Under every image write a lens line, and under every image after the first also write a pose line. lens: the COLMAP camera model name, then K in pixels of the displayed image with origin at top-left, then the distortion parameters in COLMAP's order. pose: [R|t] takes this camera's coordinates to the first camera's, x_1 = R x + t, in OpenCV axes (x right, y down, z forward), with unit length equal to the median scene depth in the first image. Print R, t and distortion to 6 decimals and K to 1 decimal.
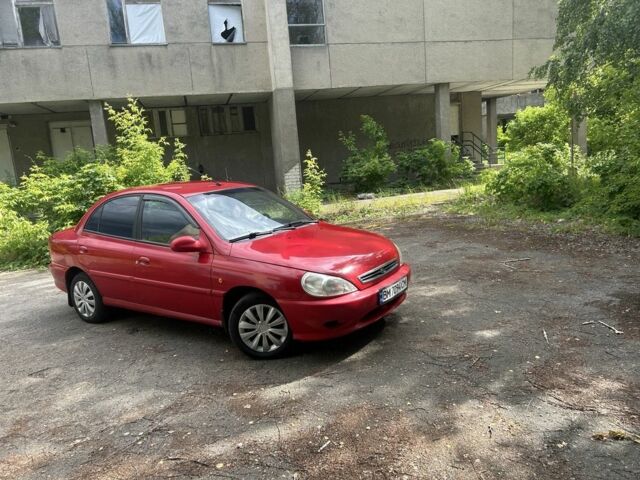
lens RADIAL K [[482.9, 0, 319.6], [0, 482.9, 237.9], [0, 0, 1]] dist [0.036630, -0.039219]
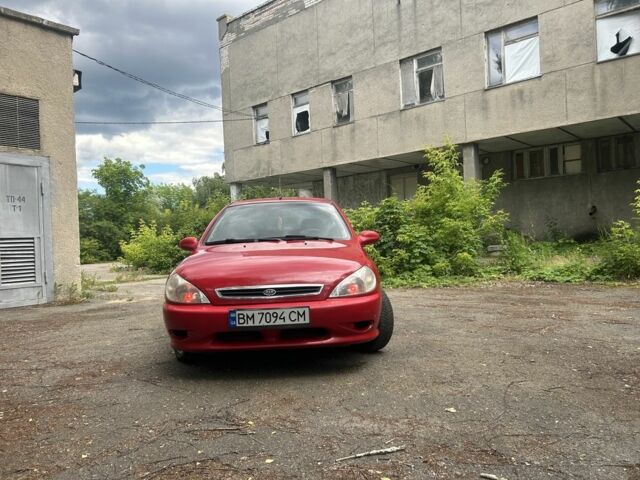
lens RADIAL K [[482.9, 0, 317.8], [0, 482.9, 238.4], [0, 0, 1]] dist [0.036630, -0.039219]
pose [[0.573797, 0.052238, -0.817330, 0.228270], [-0.136557, 0.990096, -0.032588, -0.000980], [0.807533, 0.130311, 0.575247, 0.166881]]
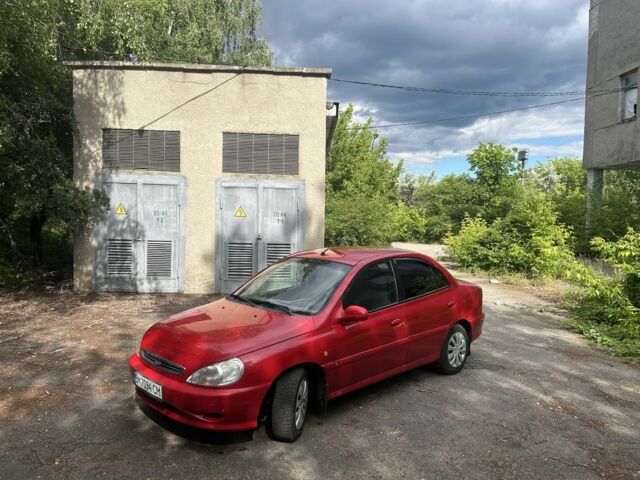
lens RADIAL K [[482.9, 0, 321.3], [0, 482.9, 240.3], [0, 0, 1]] dist [0.036630, -0.039219]
pose [[-0.213529, 0.123864, -0.969053, 0.266496], [-0.155761, 0.974924, 0.158937, -0.101929], [0.964440, 0.184878, -0.188881, 0.402722]]
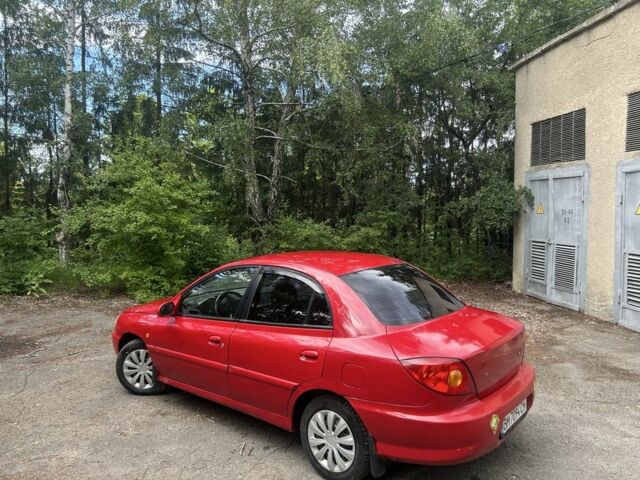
lens RADIAL K [[482.9, 0, 321.3], [0, 482.9, 238.2], [0, 0, 1]] dist [0.036630, -0.039219]
pose [[-0.991459, 0.075468, 0.106369, -0.138269], [0.096008, 0.974337, 0.203594, -0.109470], [-0.088274, 0.212068, -0.973260, 0.644241]]
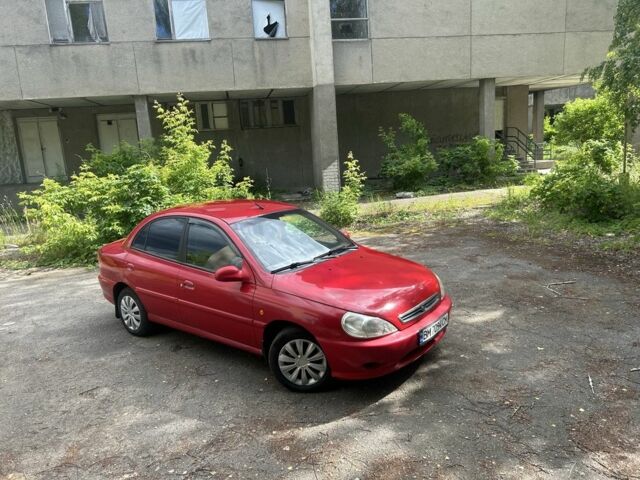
lens RADIAL K [[482.9, 0, 320.5], [0, 482.9, 237.1], [0, 0, 1]] dist [0.036630, -0.039219]
pose [[0.997104, 0.028726, -0.070414, -0.003894], [-0.026557, 0.999149, 0.031551, -0.028786], [0.071260, -0.029590, 0.997019, -0.000466]]
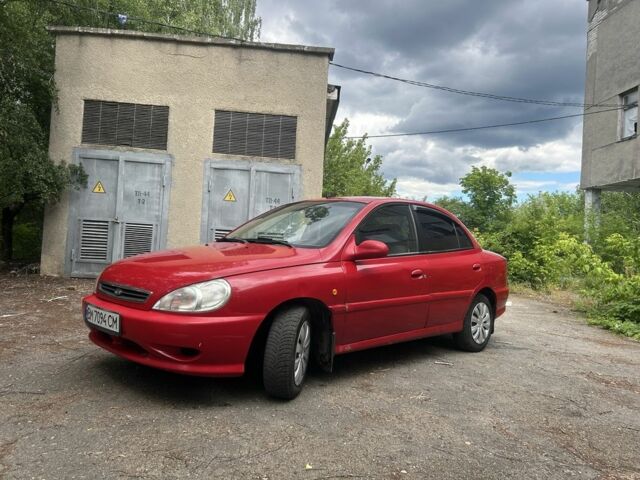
lens RADIAL K [[482.9, 0, 321.6], [0, 482.9, 239.4], [0, 0, 1]] dist [0.036630, -0.039219]
pose [[-0.190375, 0.052973, -0.980281, 0.219720], [-0.196116, 0.976363, 0.090848, -0.037711], [0.961923, 0.209544, -0.175487, 0.392641]]
